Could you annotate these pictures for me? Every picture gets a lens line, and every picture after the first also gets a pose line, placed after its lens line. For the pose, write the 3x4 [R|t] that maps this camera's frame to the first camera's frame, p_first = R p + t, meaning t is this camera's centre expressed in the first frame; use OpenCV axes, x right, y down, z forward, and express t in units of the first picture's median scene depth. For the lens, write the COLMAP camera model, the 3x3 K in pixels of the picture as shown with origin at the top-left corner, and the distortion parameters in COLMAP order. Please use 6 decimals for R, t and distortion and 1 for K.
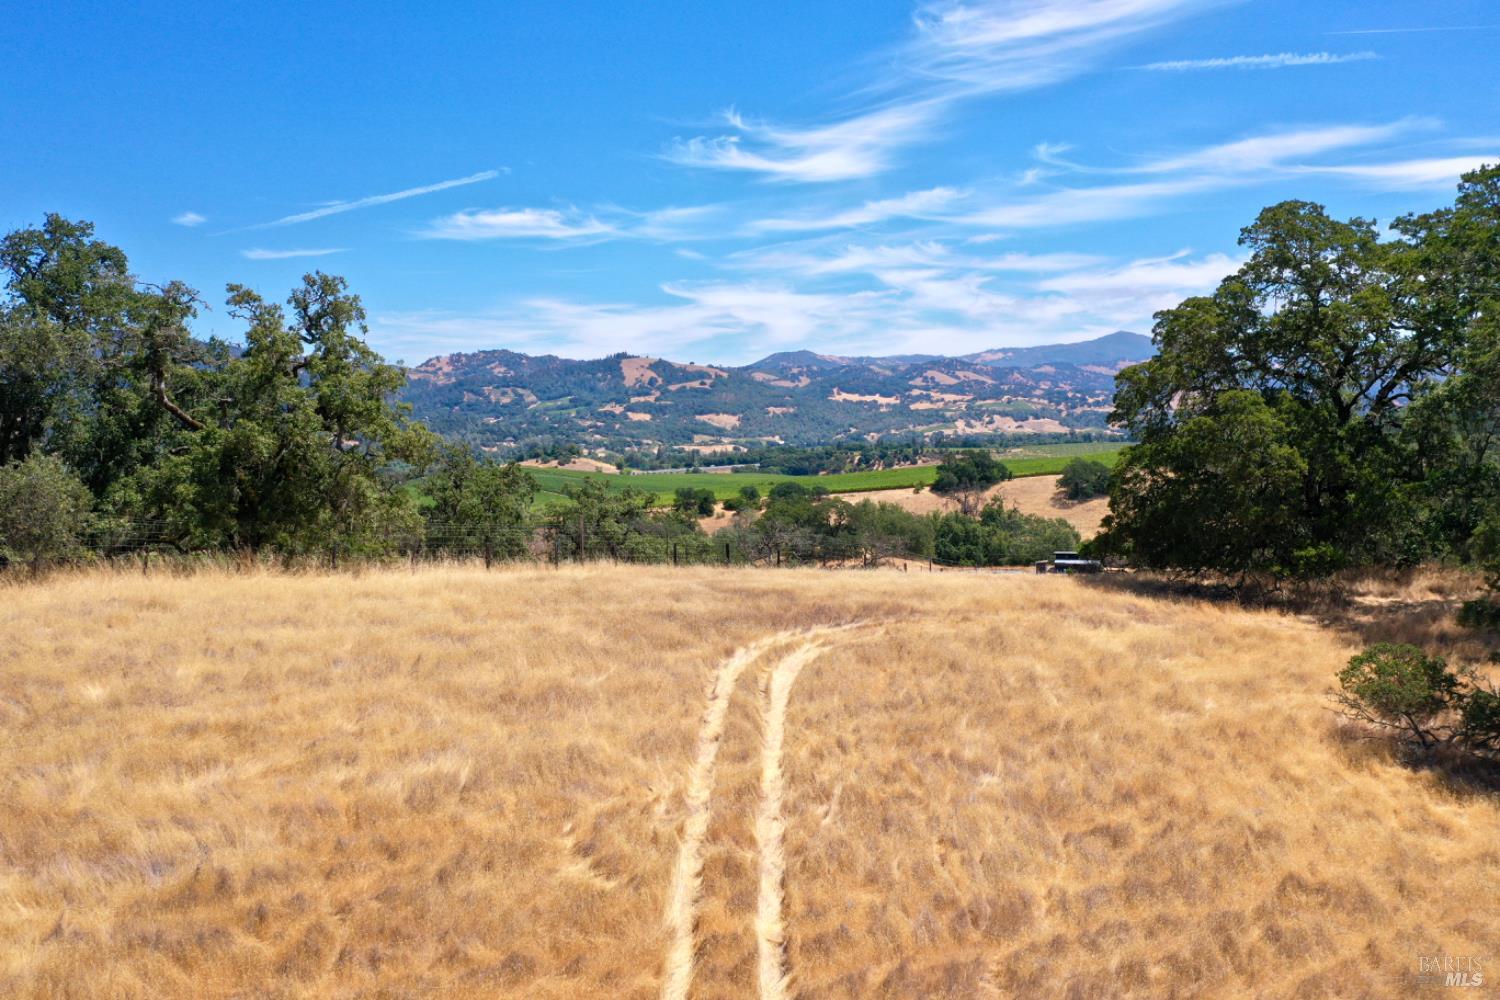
lens RADIAL K [[1191.3, 0, 746.1], [0, 1191.3, 500.7], [0, 0, 1]] dist [0.000235, -0.005638]
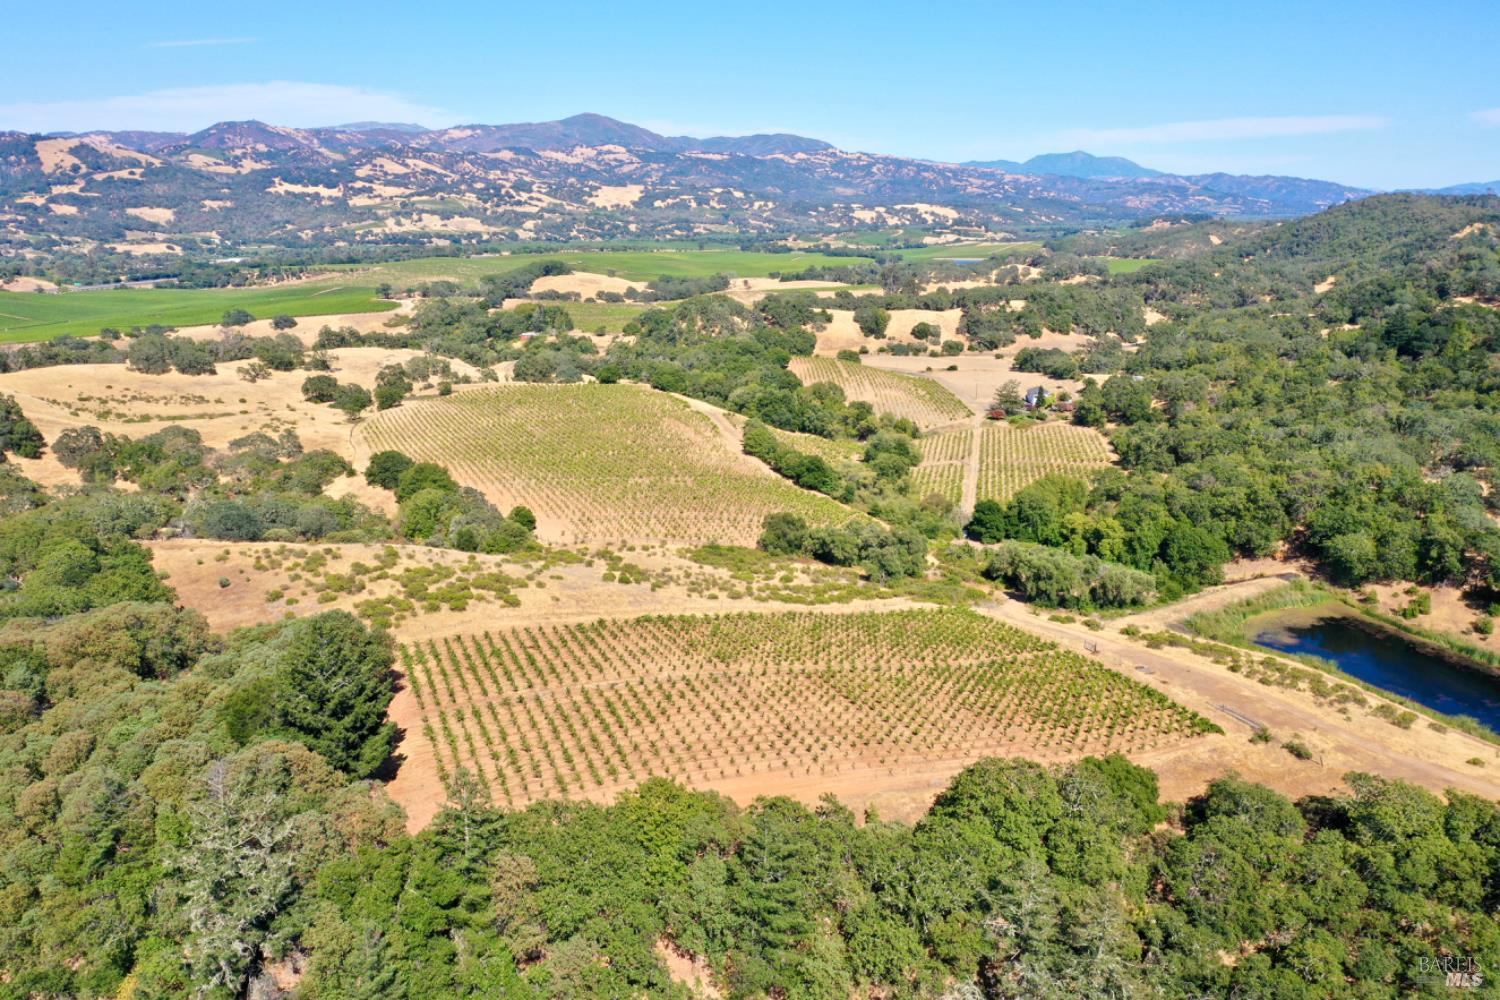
lens RADIAL K [[1190.4, 0, 750.0], [0, 1190.4, 500.0], [0, 0, 1]] dist [0.001055, -0.007906]
pose [[0.911972, -0.079489, 0.402477, 0.013324], [0.004405, 0.982890, 0.184139, -0.010101], [-0.410228, -0.166156, 0.896719, -0.163008]]
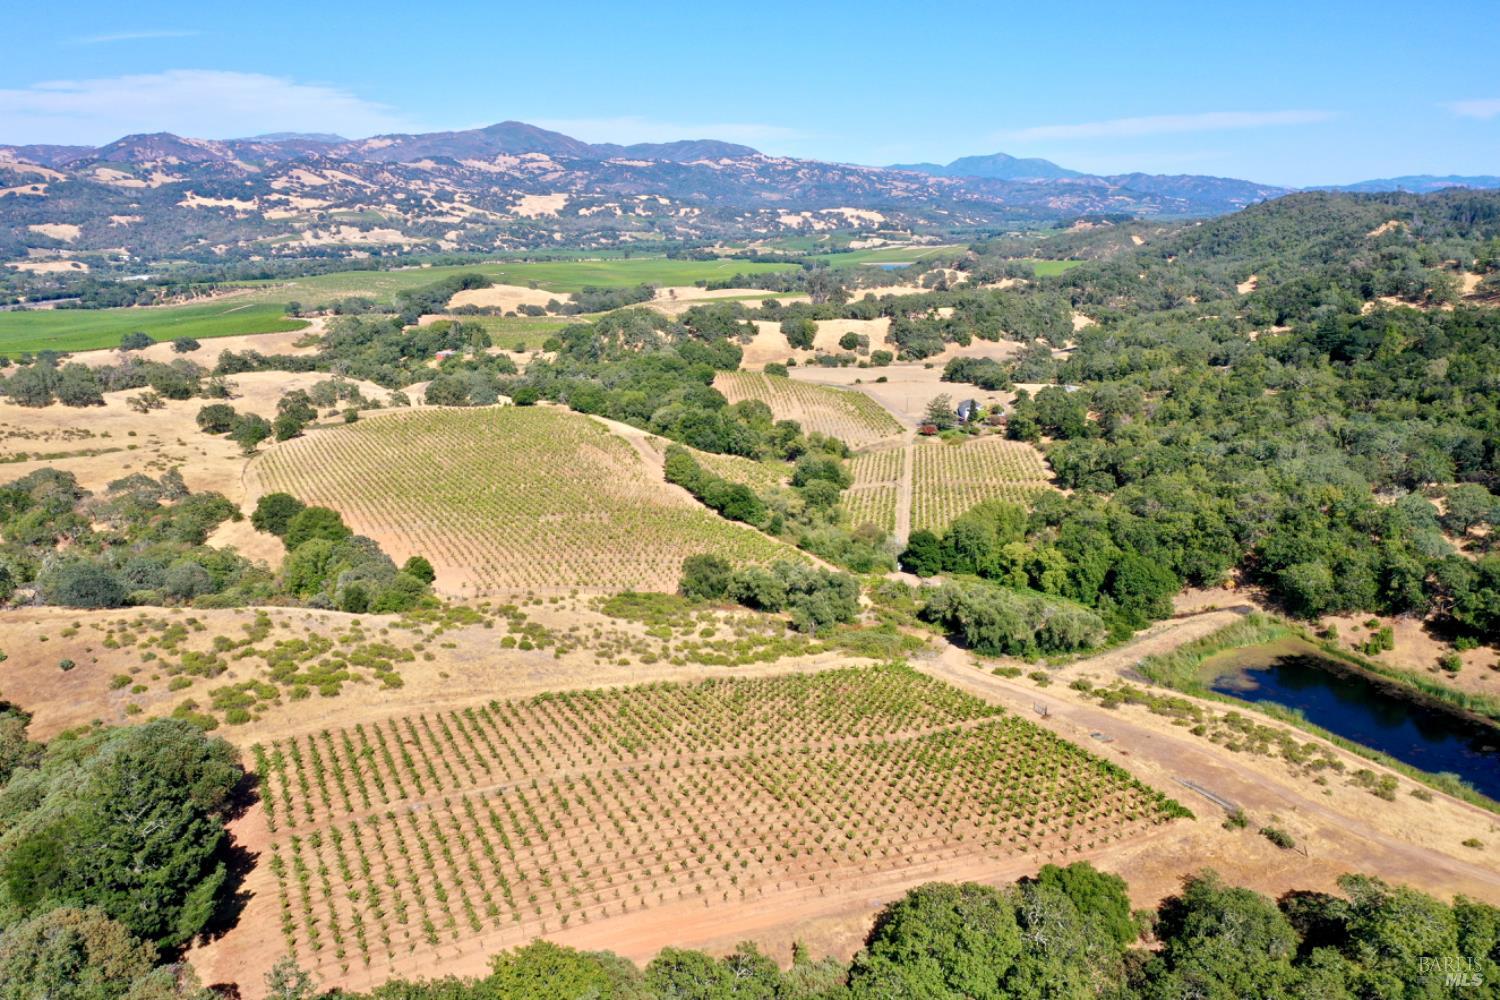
lens RADIAL K [[1191.3, 0, 746.1], [0, 1191.3, 500.7], [0, 0, 1]] dist [0.000235, -0.005638]
pose [[0.887561, -0.102548, 0.449131, 0.016615], [0.022114, 0.983270, 0.180806, -0.011088], [-0.460158, -0.150544, 0.874980, -0.158217]]
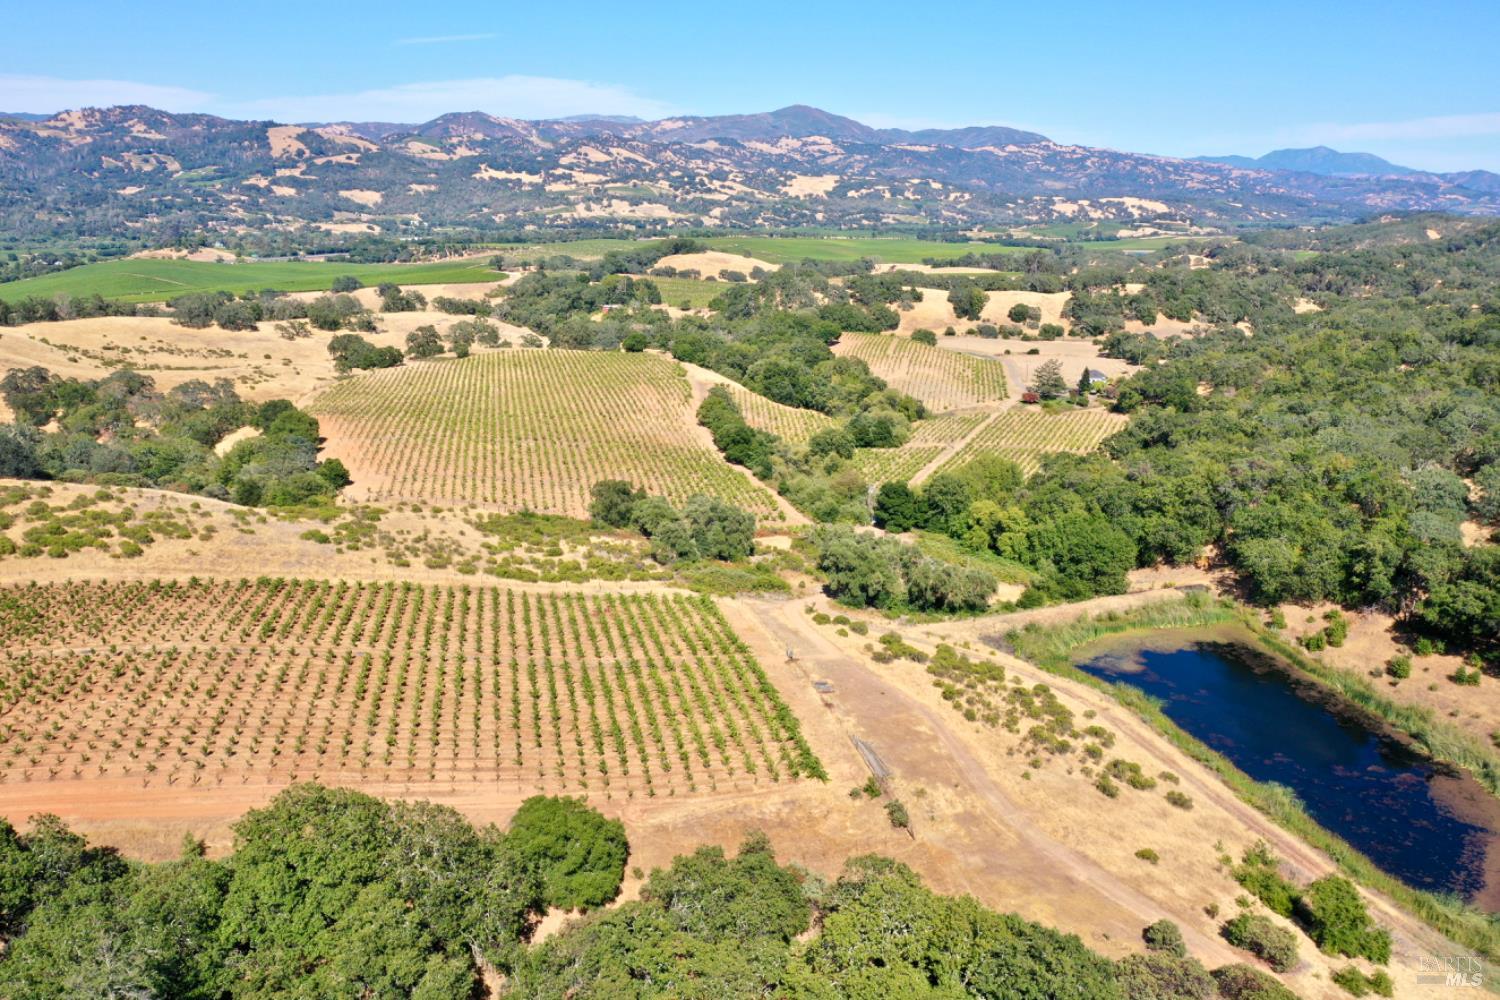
lens RADIAL K [[1195.4, 0, 753.3], [0, 1195.4, 496.2], [0, 0, 1]] dist [-0.001488, -0.003455]
pose [[0.967528, -0.031158, 0.250837, 0.036166], [-0.016690, 0.982332, 0.186399, -0.006917], [-0.252213, -0.184533, 0.949914, -0.160807]]
